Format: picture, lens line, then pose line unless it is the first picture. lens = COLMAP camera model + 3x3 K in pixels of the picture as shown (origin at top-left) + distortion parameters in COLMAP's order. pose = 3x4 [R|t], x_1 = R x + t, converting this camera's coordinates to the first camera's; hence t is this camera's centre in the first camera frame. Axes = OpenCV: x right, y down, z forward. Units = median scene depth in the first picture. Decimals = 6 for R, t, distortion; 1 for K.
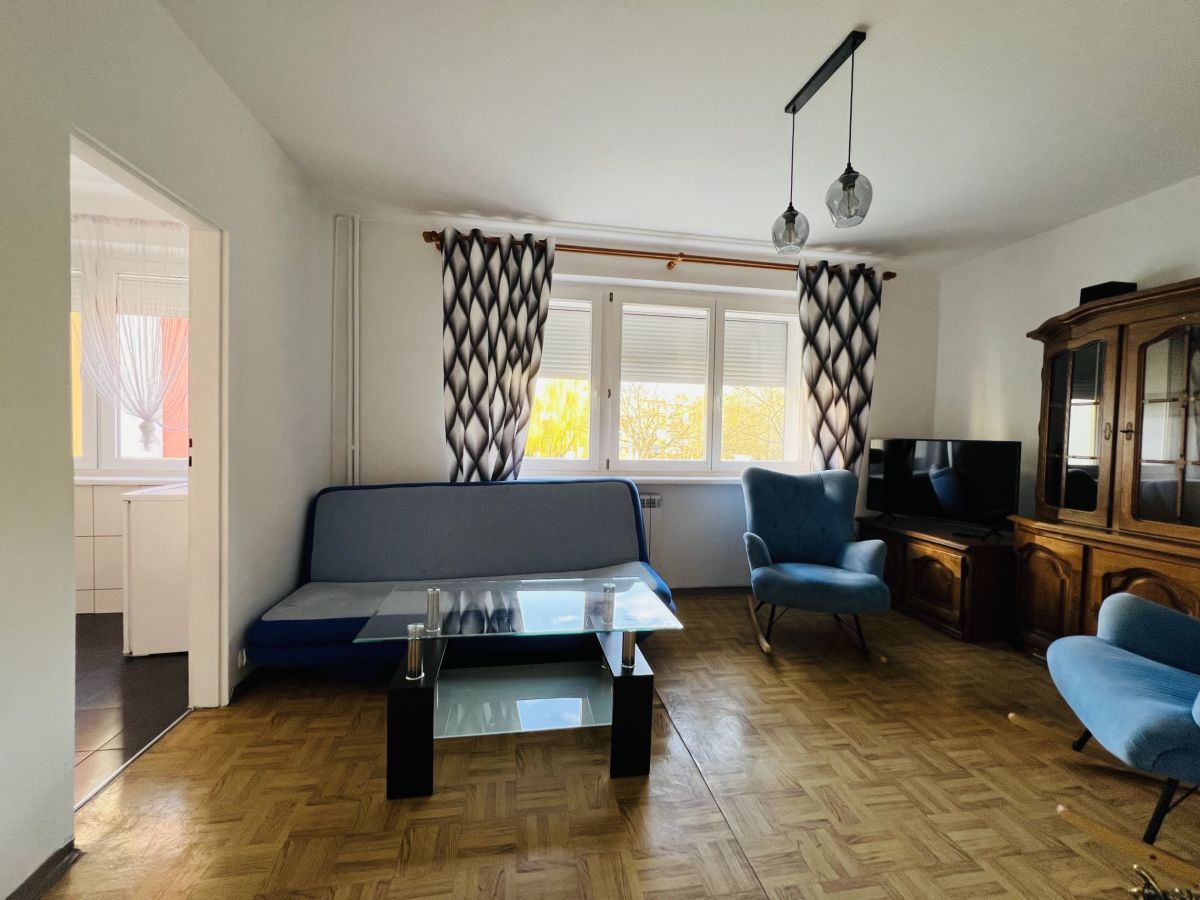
lens RADIAL K [[481.1, 0, 596.4], [0, 481.1, 446.9], [0, 0, 1]] dist [-0.001279, 0.000053]
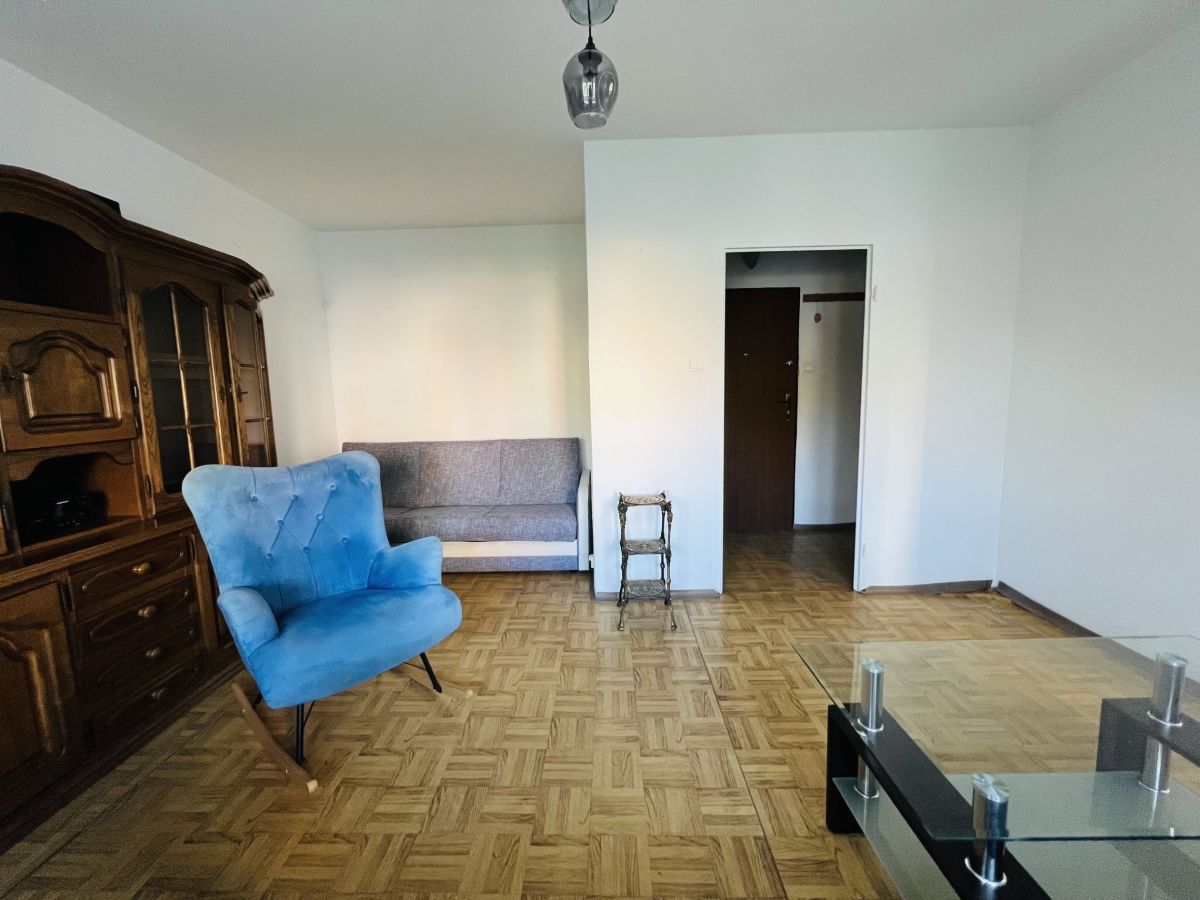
lens RADIAL K [[479.1, 0, 594.7], [0, 479.1, 446.6], [0, 0, 1]] dist [-0.000967, -0.000151]
pose [[-0.981799, -0.020295, 0.188838, 0.201751], [0.008633, 0.988478, 0.151118, -0.039319], [-0.189729, 0.149997, -0.970311, 1.004094]]
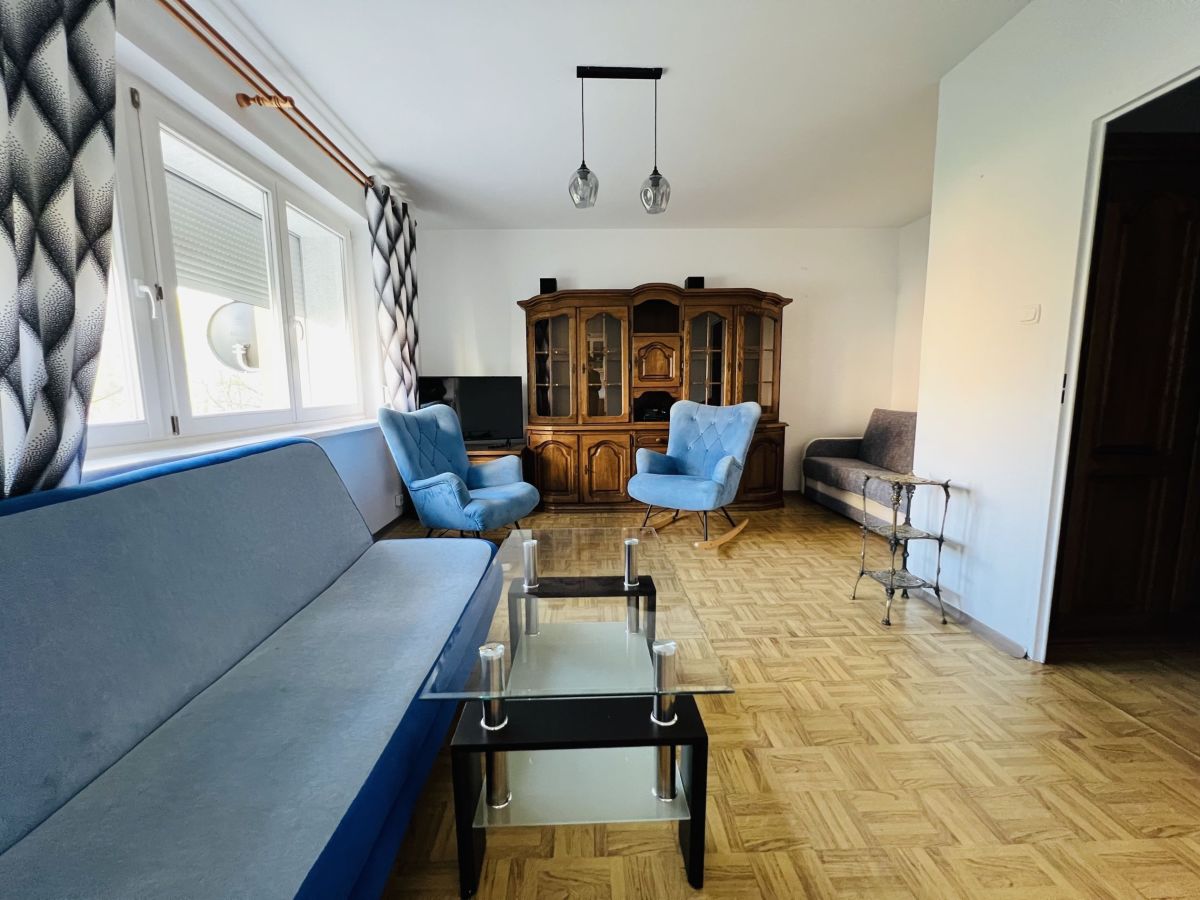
lens RADIAL K [[479.1, 0, 594.7], [0, 479.1, 446.6], [0, 0, 1]] dist [-0.000967, -0.000151]
pose [[0.151371, -0.144596, 0.977844, -0.536334], [0.044408, 0.989239, 0.139407, 0.006622], [-0.987479, 0.022322, 0.156164, 0.535949]]
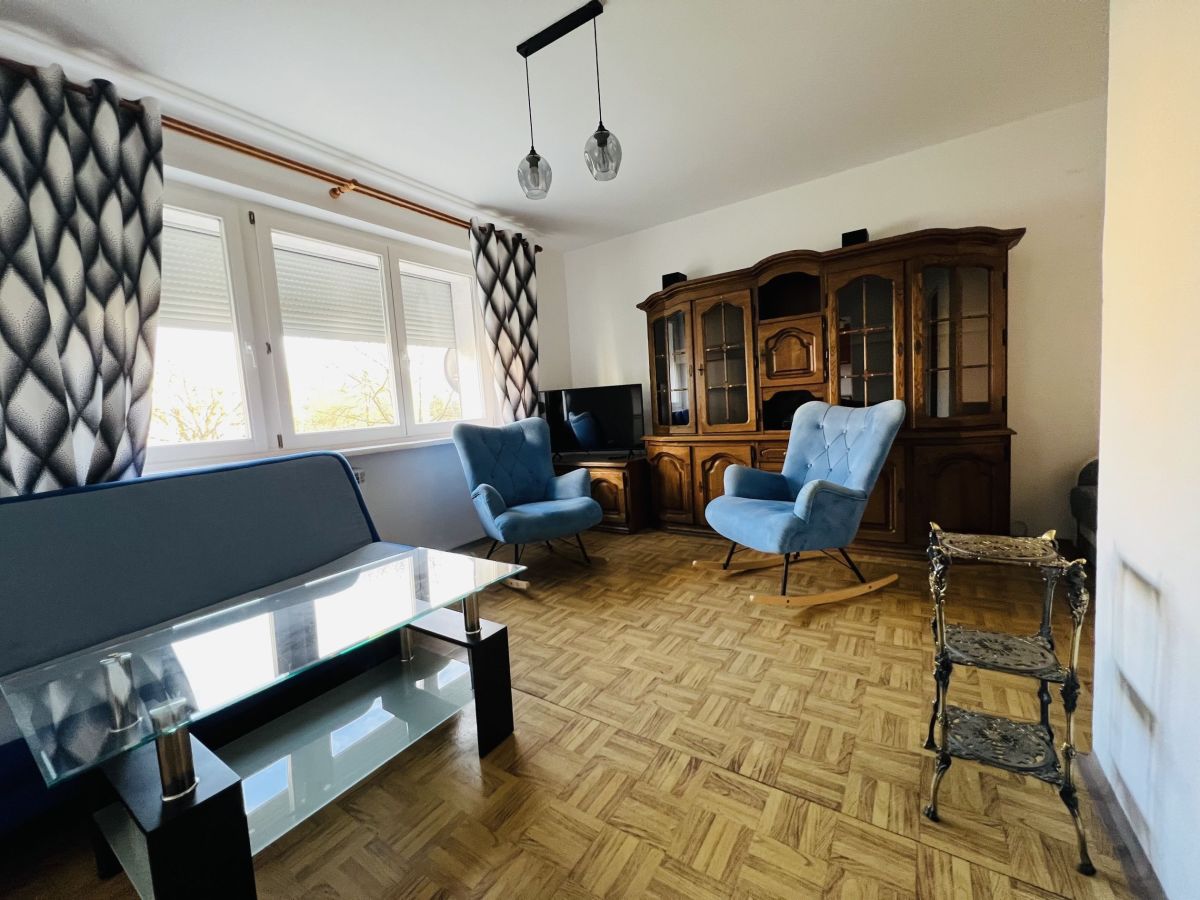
lens RADIAL K [[479.1, 0, 594.7], [0, 479.1, 446.6], [0, 0, 1]] dist [-0.000967, -0.000151]
pose [[0.689981, -0.130249, 0.712012, -0.212501], [0.103123, 0.991331, 0.081413, 0.041289], [-0.716444, 0.017251, 0.697431, 0.130281]]
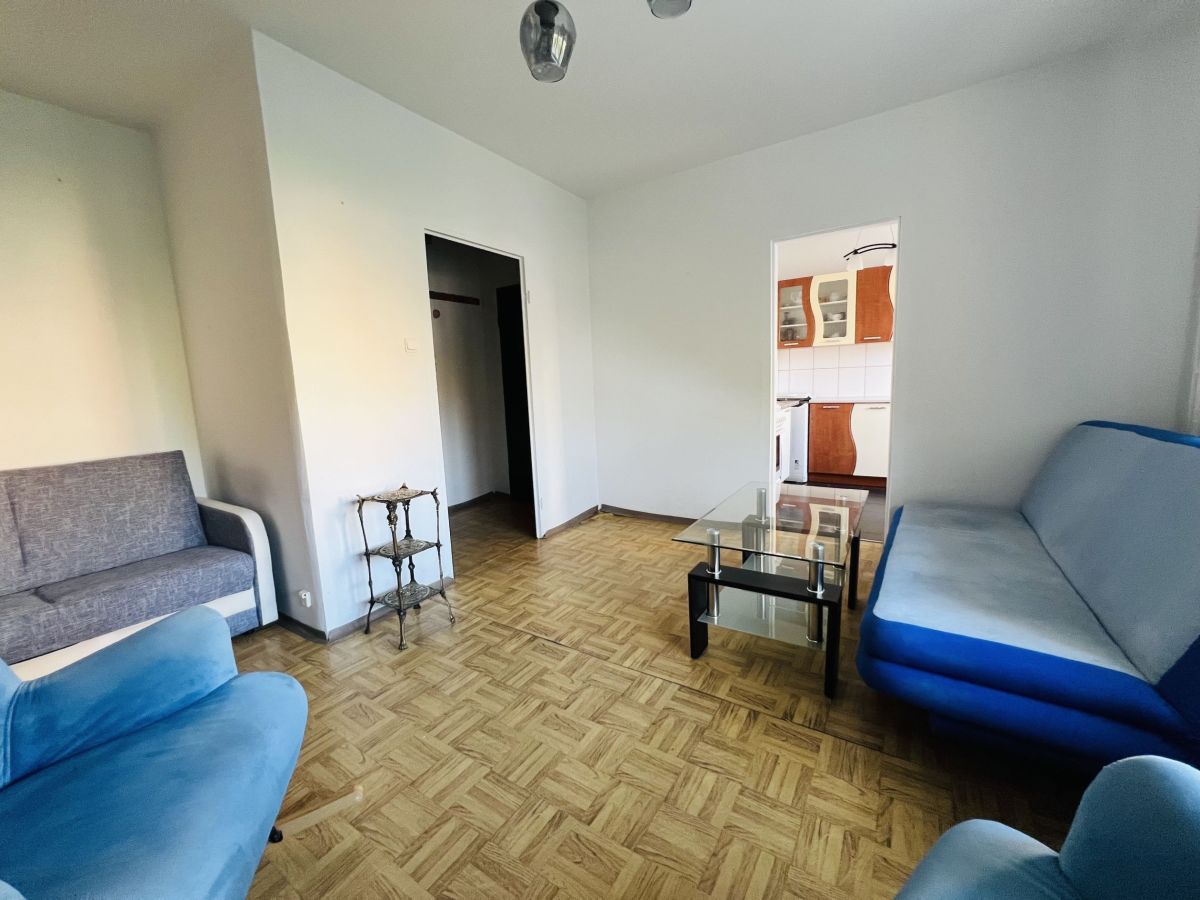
lens RADIAL K [[479.1, 0, 594.7], [0, 479.1, 446.6], [0, 0, 1]] dist [-0.000967, -0.000151]
pose [[-0.682451, 0.107826, -0.722935, 0.601067], [0.006057, 0.989860, 0.141920, 0.005454], [0.730907, 0.092475, -0.676183, 0.895380]]
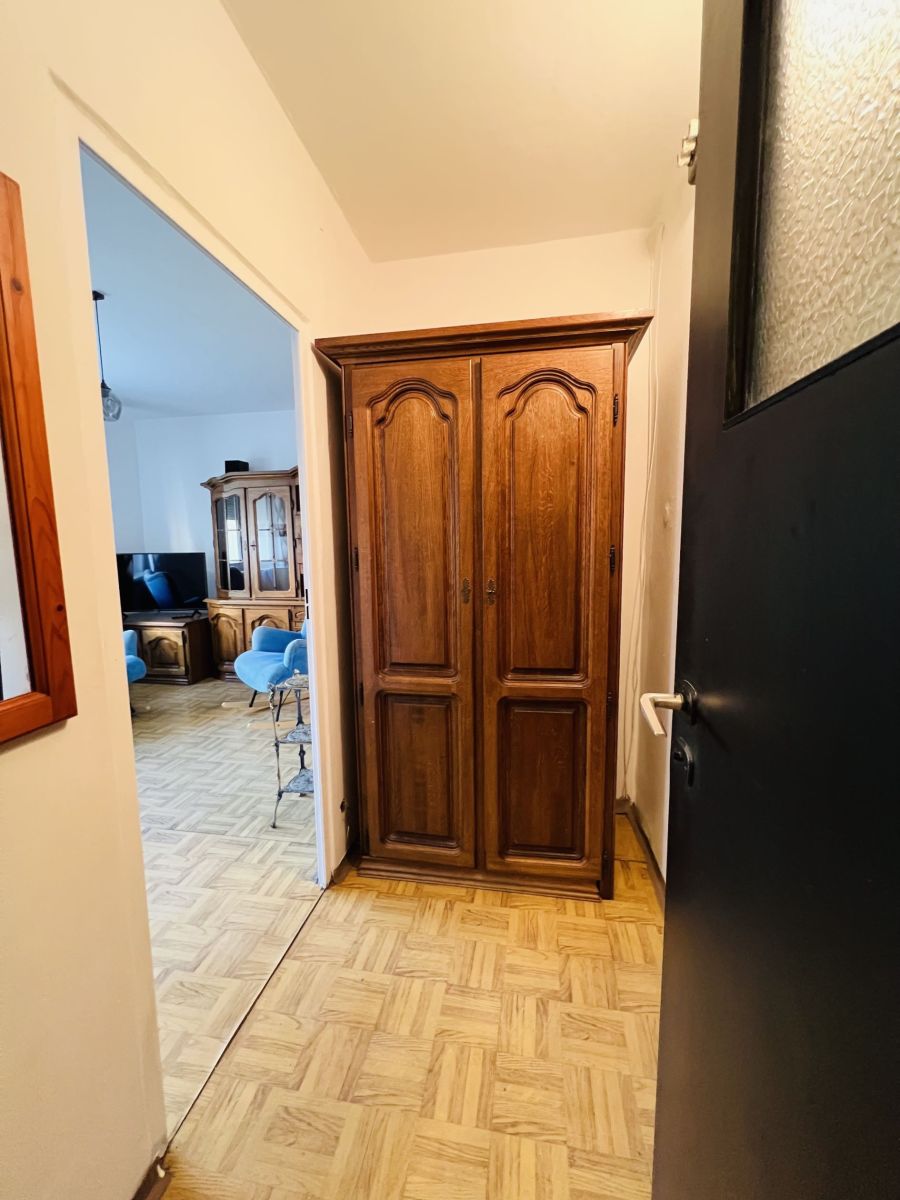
lens RADIAL K [[481.1, 0, 451.3], [0, 481.1, 595.5], [0, 0, 1]] dist [-0.001279, 0.000053]
pose [[0.337489, -0.134509, 0.931670, -0.331564], [0.047799, 0.990910, 0.125747, -0.030029], [-0.940115, 0.002094, 0.340851, -0.298472]]
